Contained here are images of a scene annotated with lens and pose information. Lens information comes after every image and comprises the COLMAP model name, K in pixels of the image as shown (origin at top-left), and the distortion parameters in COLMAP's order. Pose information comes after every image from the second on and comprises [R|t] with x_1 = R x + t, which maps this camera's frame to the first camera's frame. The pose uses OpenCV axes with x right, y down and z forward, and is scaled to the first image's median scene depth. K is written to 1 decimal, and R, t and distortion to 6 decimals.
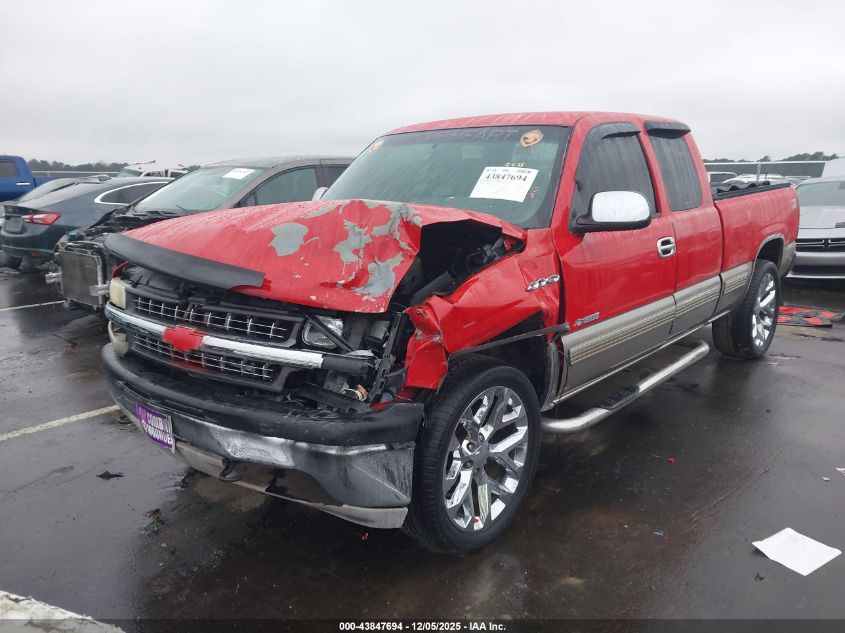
lens RADIAL K [[645.1, 0, 422.5], [0, 645.1, 316.5], [0, 0, 1]] dist [0.100576, -0.000378]
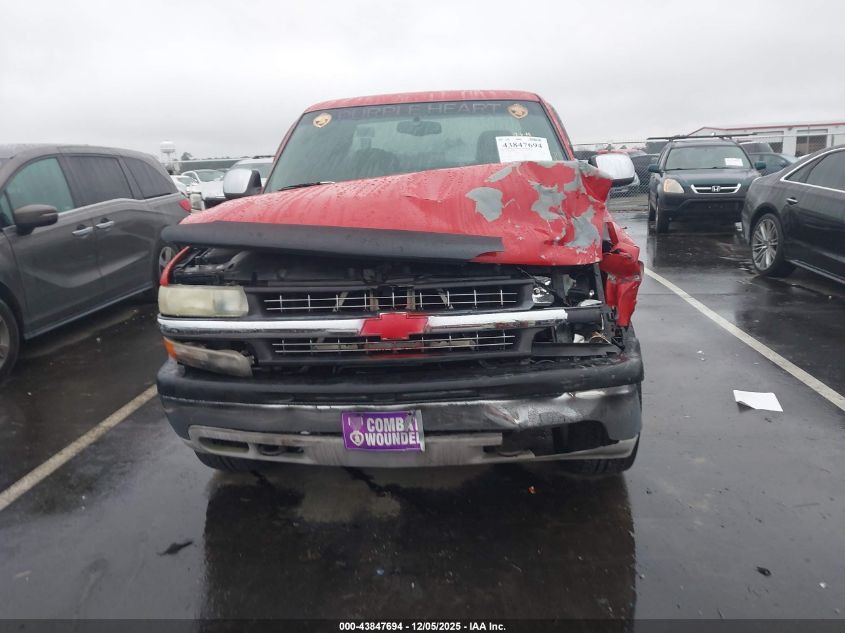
lens RADIAL K [[645.1, 0, 422.5], [0, 645.1, 316.5], [0, 0, 1]] dist [0.100576, -0.000378]
pose [[0.794968, -0.164544, 0.583910, -0.903645], [0.164146, 0.984953, 0.054080, -0.021848], [-0.584022, 0.052855, 0.810015, 0.288232]]
